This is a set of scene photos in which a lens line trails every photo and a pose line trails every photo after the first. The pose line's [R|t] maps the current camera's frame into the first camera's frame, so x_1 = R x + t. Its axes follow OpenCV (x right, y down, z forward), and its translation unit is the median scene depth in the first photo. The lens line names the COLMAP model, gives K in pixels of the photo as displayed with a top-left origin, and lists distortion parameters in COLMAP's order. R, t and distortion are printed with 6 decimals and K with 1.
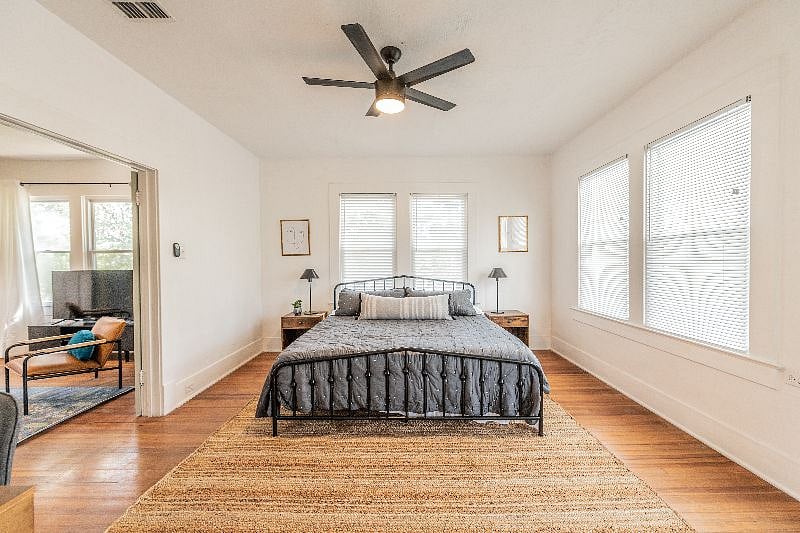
lens RADIAL K [[308.0, 0, 399.8], [0, 308.0, 270.6], [0, 0, 1]] dist [0.000426, -0.000058]
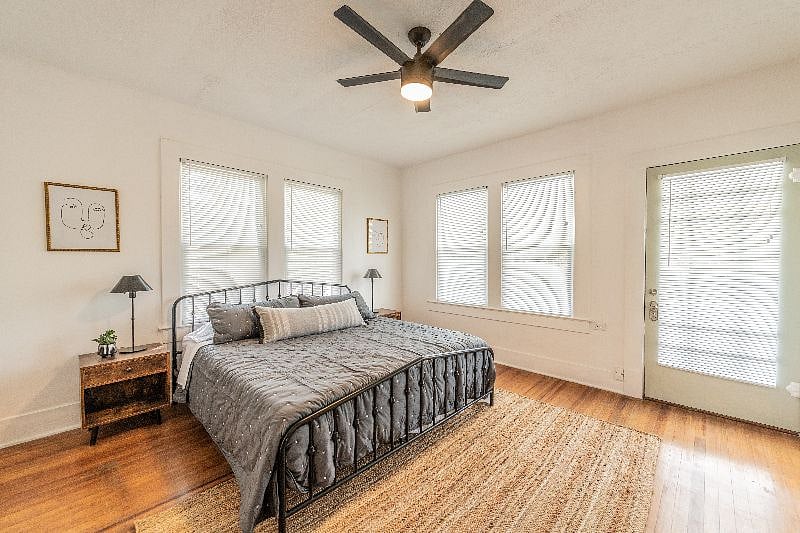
lens RADIAL K [[316.5, 0, 400.0], [0, 316.5, 266.5], [0, 0, 1]] dist [0.000154, -0.000004]
pose [[0.683125, -0.007373, 0.730264, -0.671902], [0.016939, 0.999840, -0.005751, -0.017033], [-0.730105, 0.016299, 0.683141, 0.369319]]
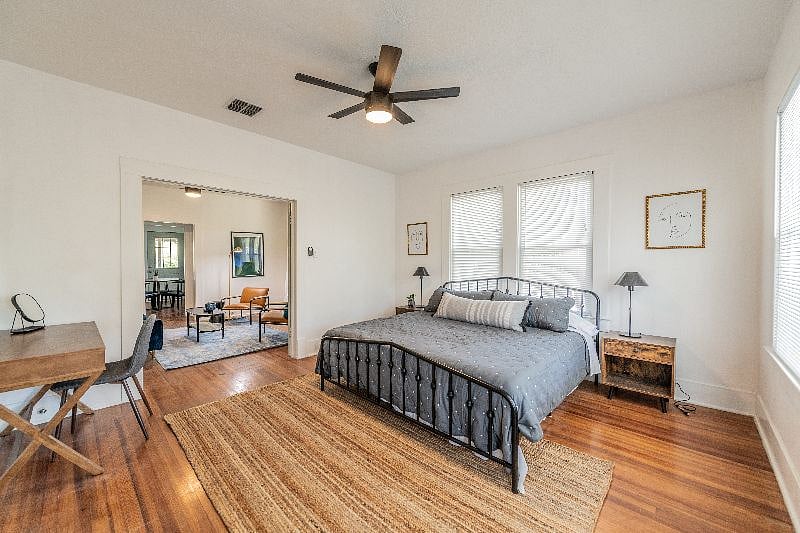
lens RADIAL K [[308.0, 0, 399.8], [0, 308.0, 270.6], [0, 0, 1]] dist [0.000426, -0.000058]
pose [[0.736391, 0.031297, -0.675832, 0.697946], [-0.029042, 0.999471, 0.014641, -0.011535], [0.675933, 0.008846, 0.736910, 0.229053]]
